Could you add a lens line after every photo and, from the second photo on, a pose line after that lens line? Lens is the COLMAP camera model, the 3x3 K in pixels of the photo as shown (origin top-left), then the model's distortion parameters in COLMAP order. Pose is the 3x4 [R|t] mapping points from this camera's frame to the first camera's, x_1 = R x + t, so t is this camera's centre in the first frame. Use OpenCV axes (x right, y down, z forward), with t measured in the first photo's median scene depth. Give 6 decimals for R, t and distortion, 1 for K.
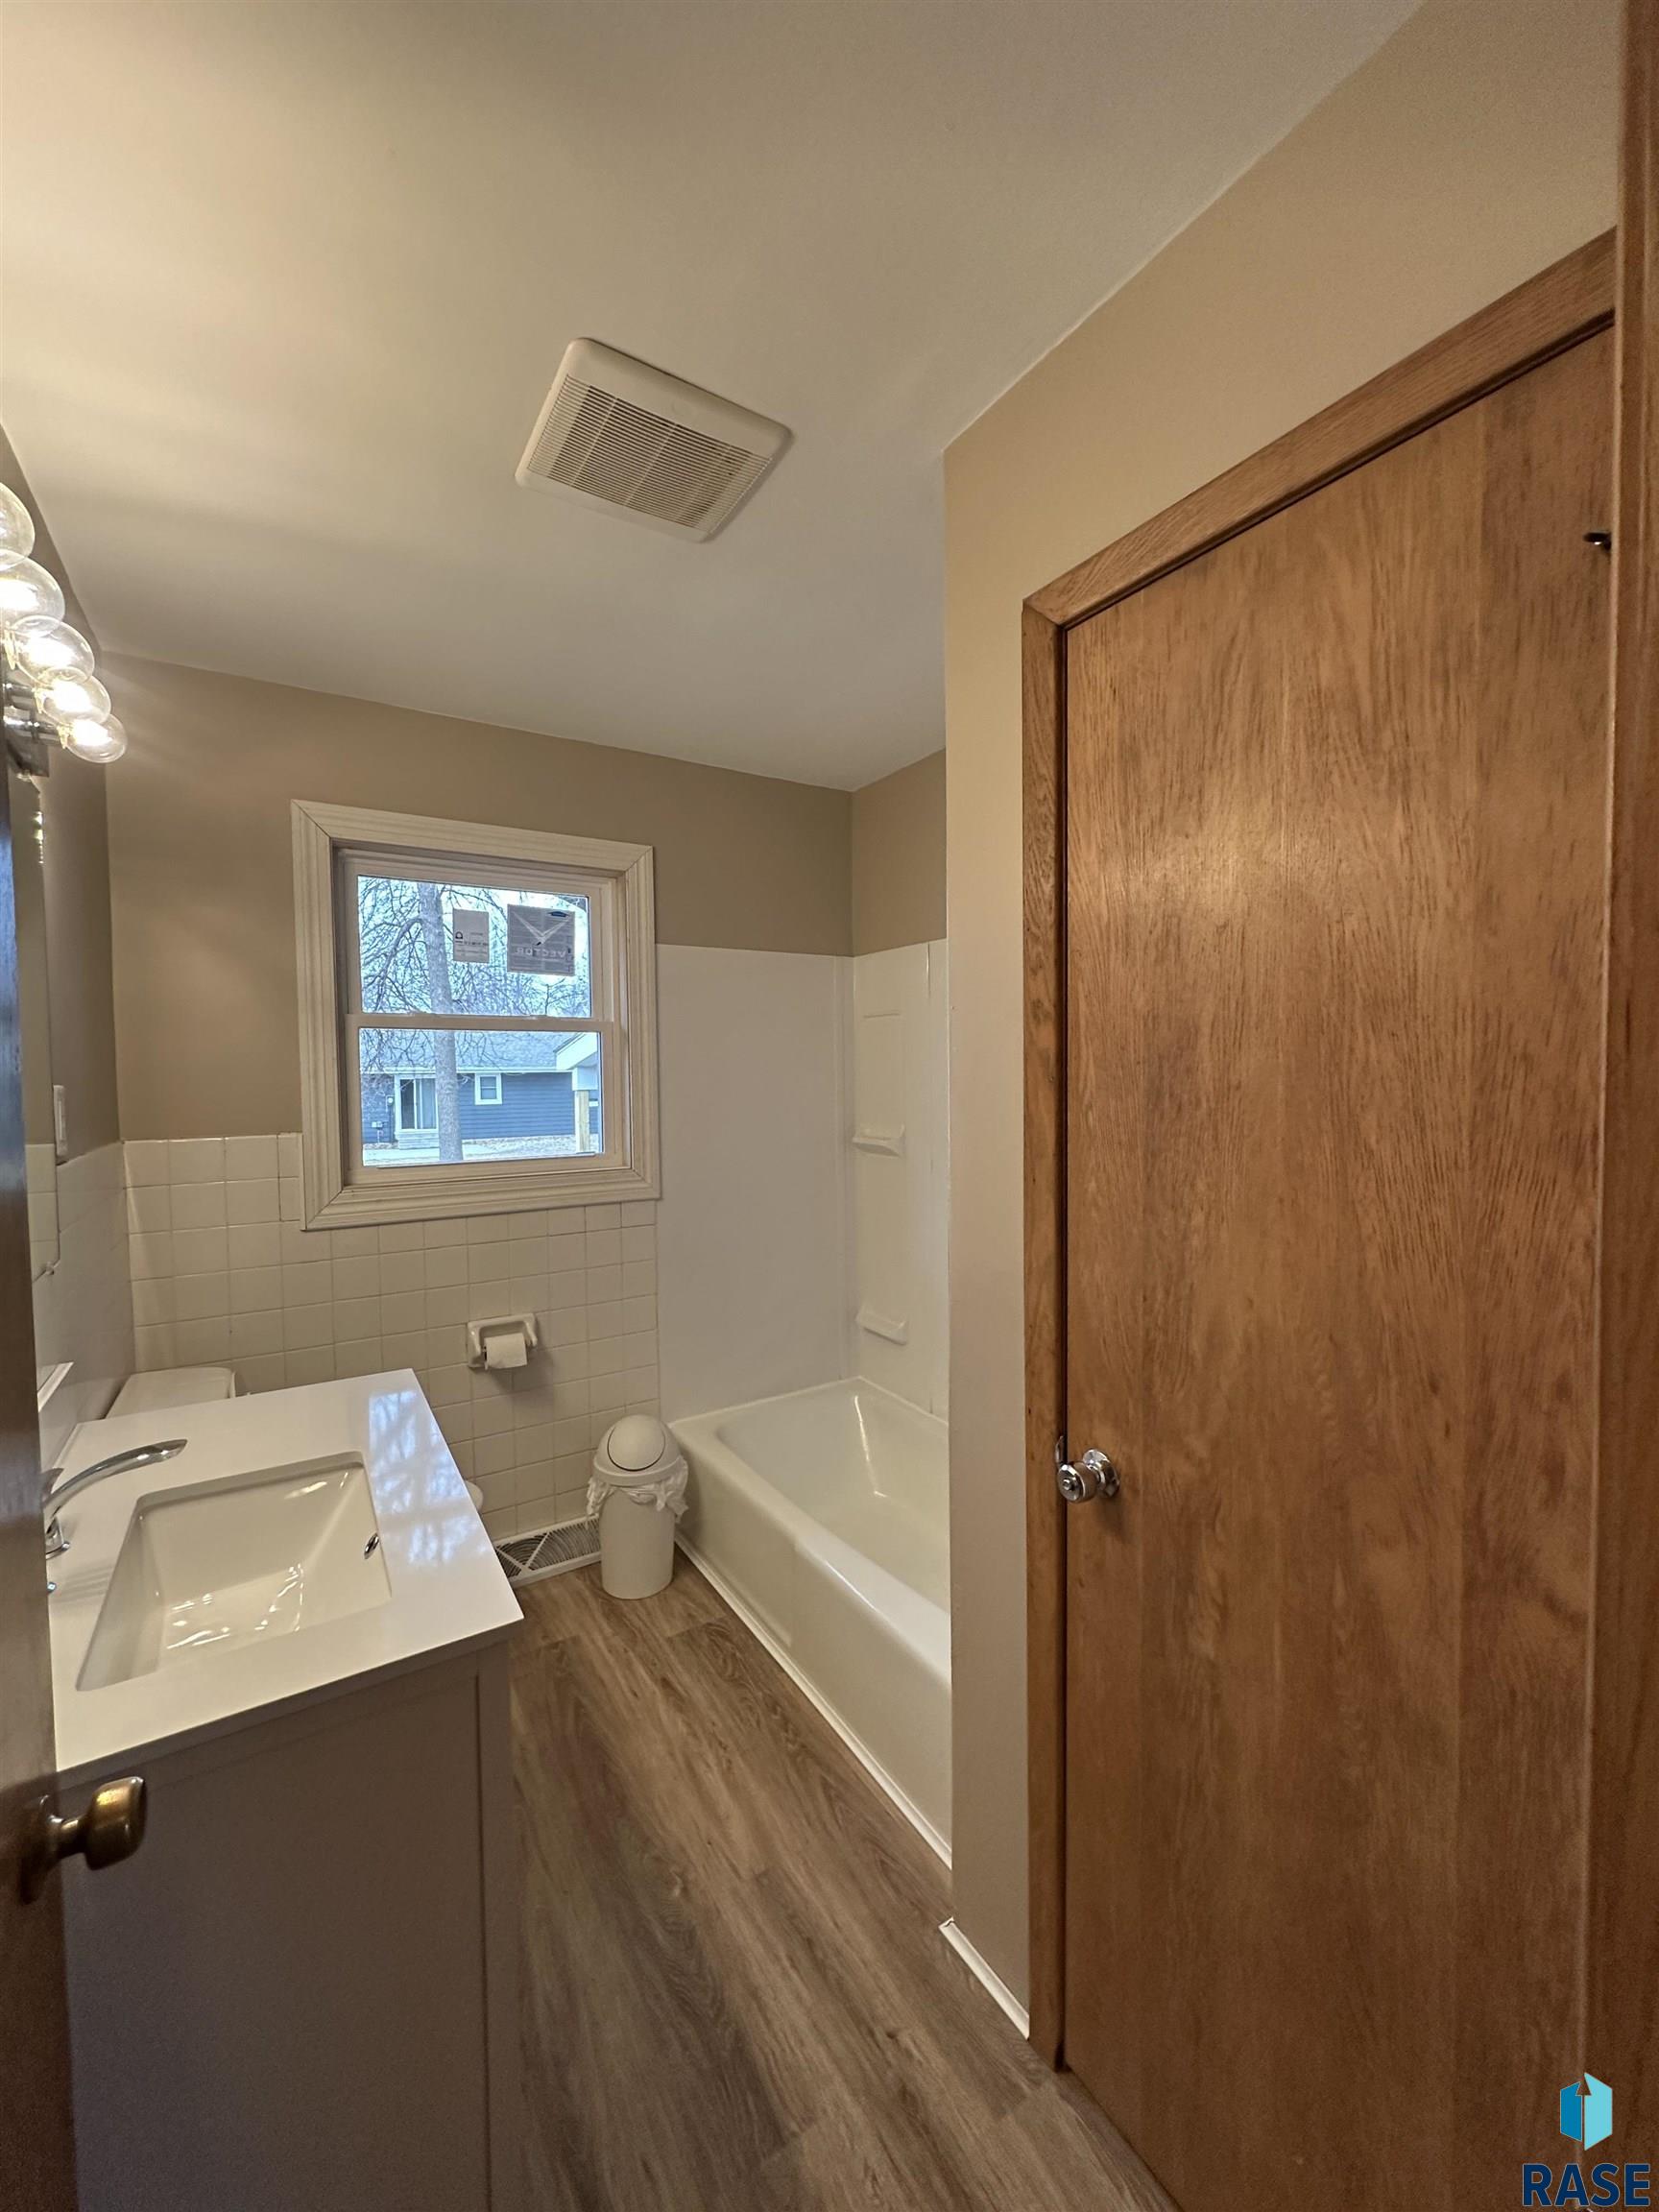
lens RADIAL K [[869.1, 0, 828.7], [0, 869.1, 1103.9], [0, 0, 1]] dist [-0.000845, -0.000229]
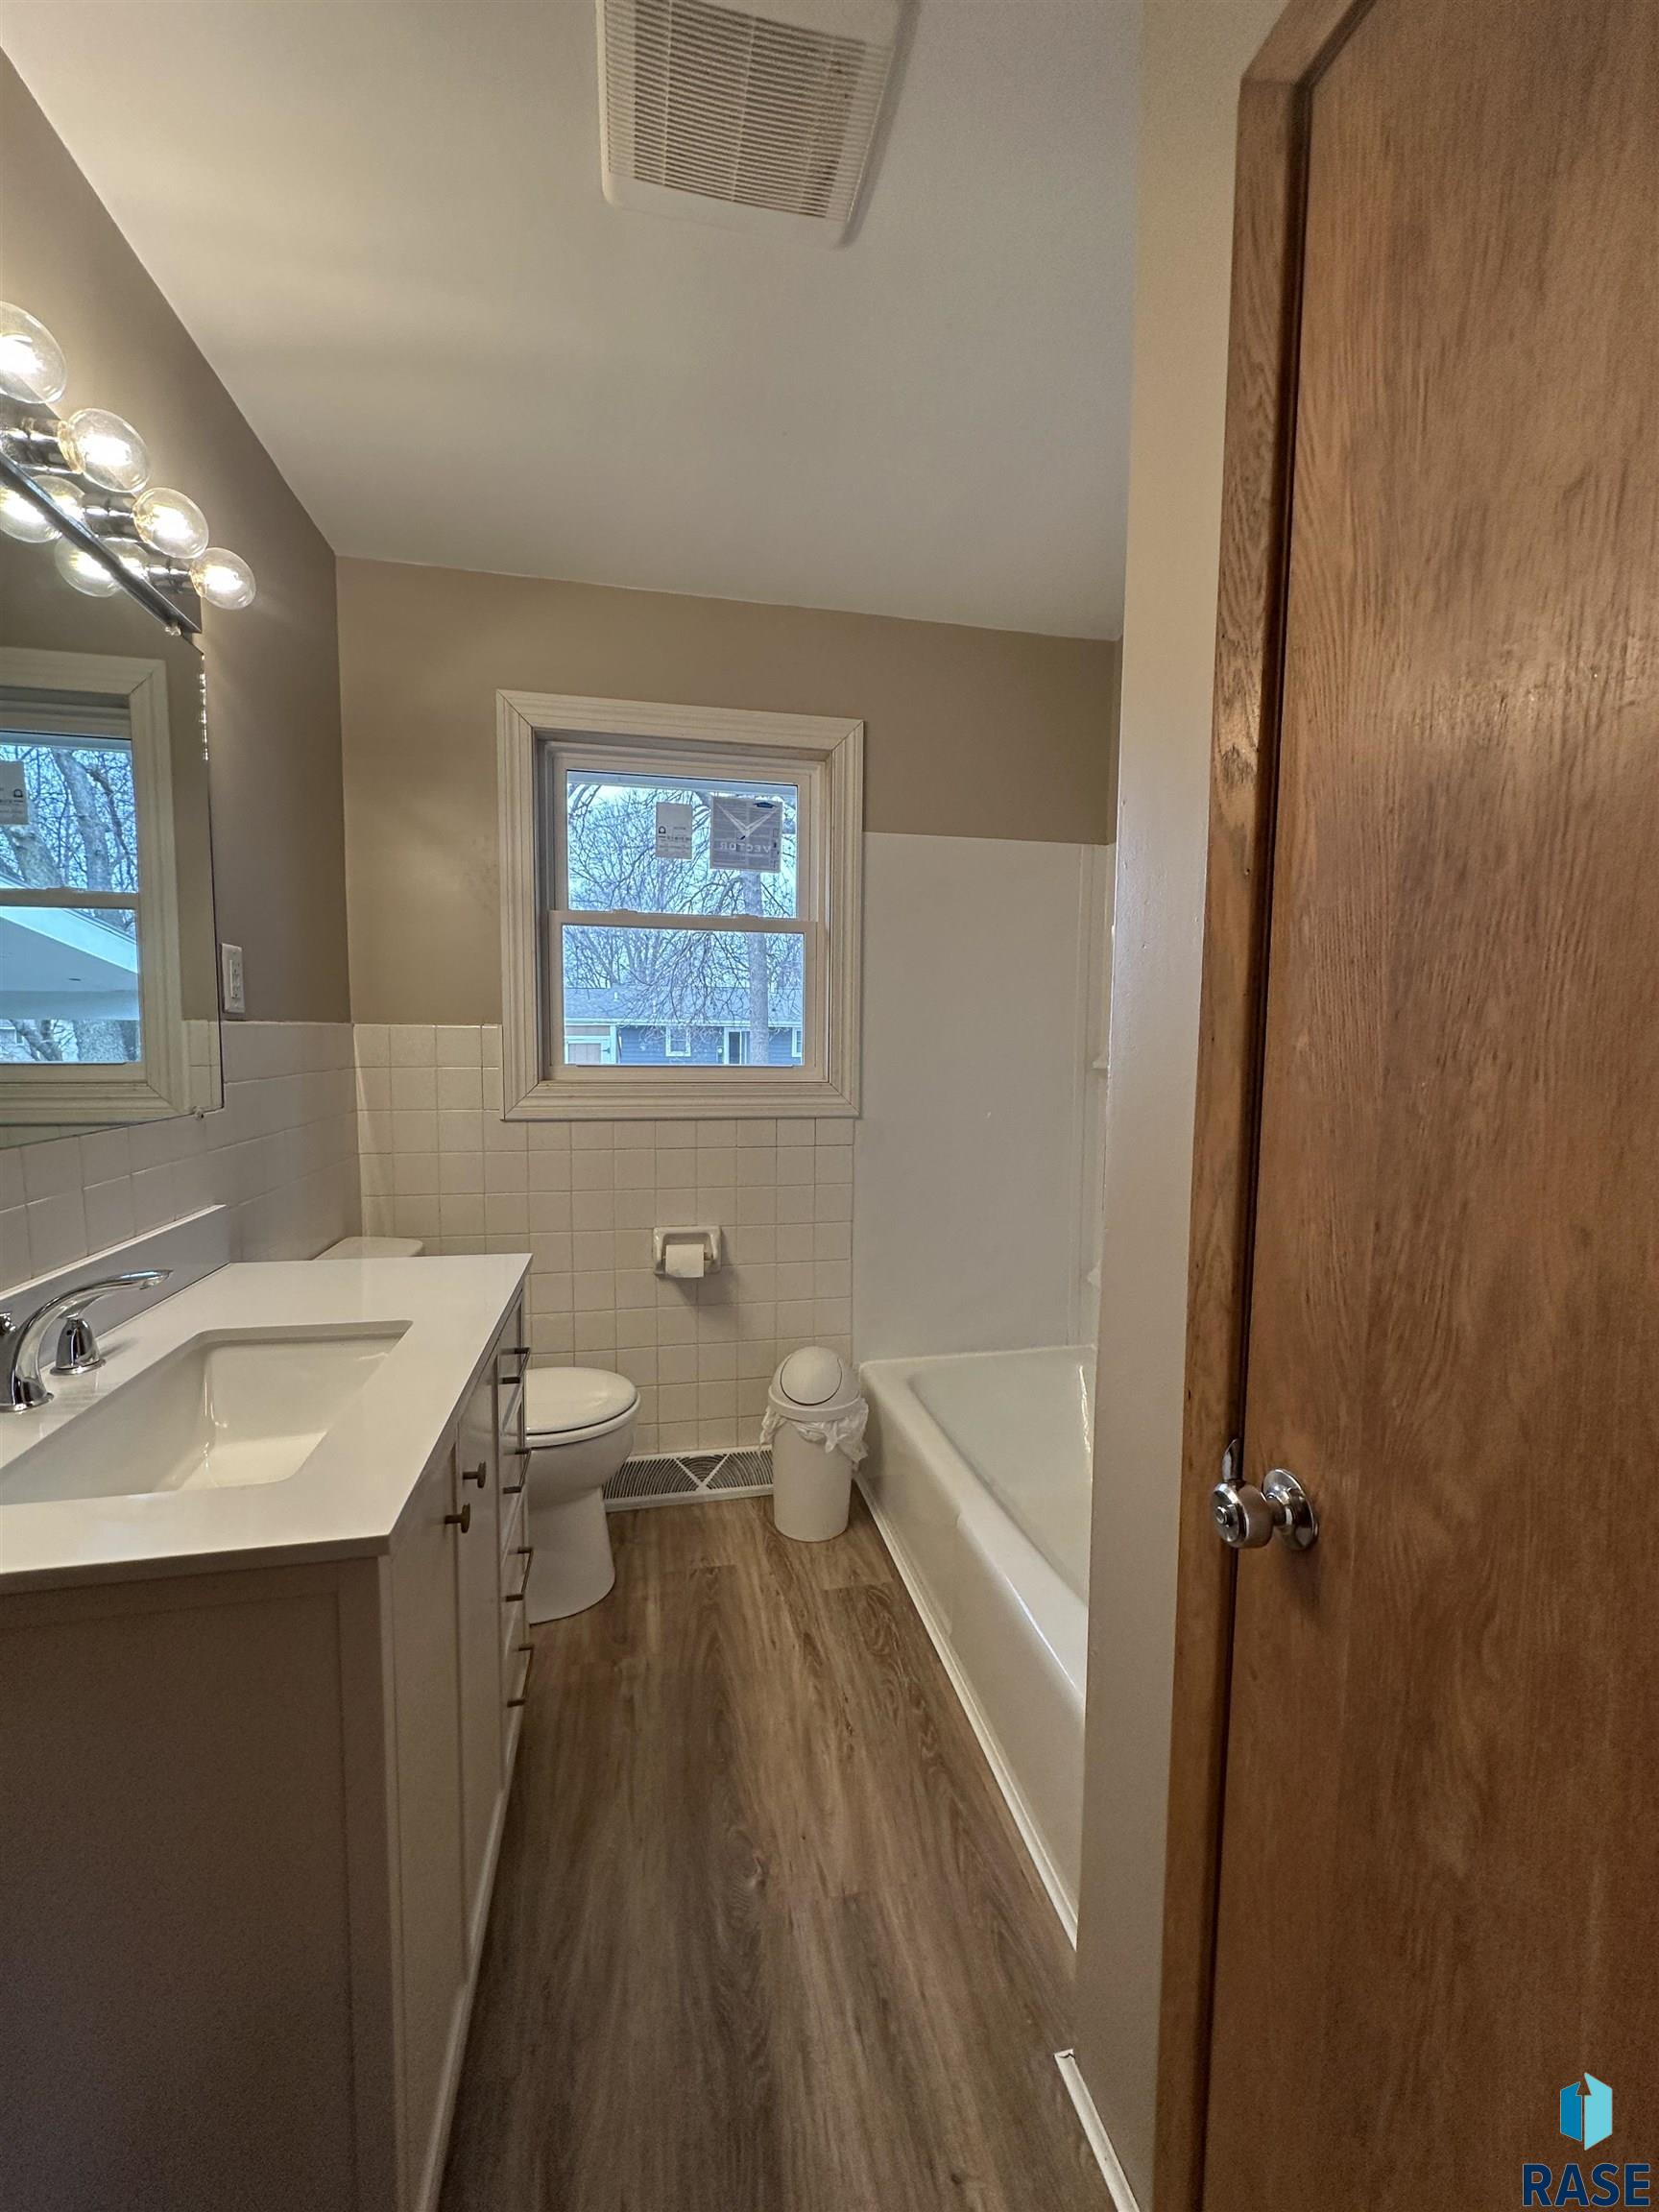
lens RADIAL K [[869.1, 0, 833.6], [0, 869.1, 1104.0], [0, 0, 1]] dist [-0.000845, -0.000229]
pose [[0.938843, 0.047979, -0.340988, 0.185161], [-0.033264, 0.998251, 0.048873, 0.107654], [0.342736, -0.034542, 0.938796, 0.289277]]
